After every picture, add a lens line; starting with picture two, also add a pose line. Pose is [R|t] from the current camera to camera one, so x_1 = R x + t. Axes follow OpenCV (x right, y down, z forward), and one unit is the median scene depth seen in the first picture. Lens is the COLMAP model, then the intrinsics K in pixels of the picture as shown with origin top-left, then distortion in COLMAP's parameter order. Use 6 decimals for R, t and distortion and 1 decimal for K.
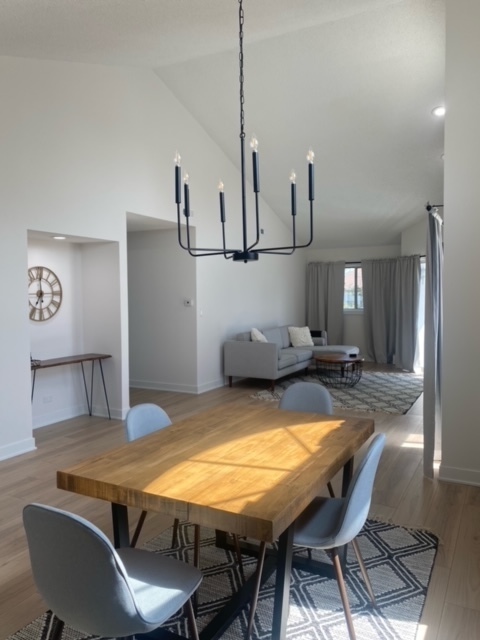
lens RADIAL K [[487.2, 0, 240.0], [0, 487.2, 320.0], [0, 0, 1]] dist [0.041970, -0.061029]
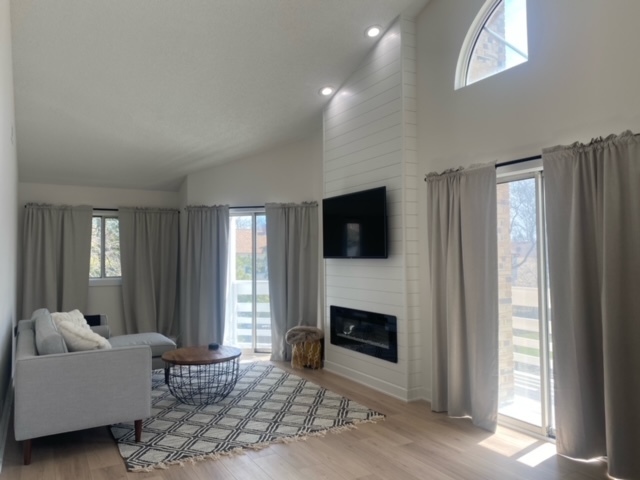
lens RADIAL K [[487.2, 0, 320.0], [0, 487.2, 240.0], [0, 0, 1]] dist [0.041970, -0.061029]
pose [[0.538956, 0.026954, 0.841902, -0.209572], [0.047196, 0.996951, -0.062131, -0.019841], [-0.841011, 0.073221, 0.536041, 0.429617]]
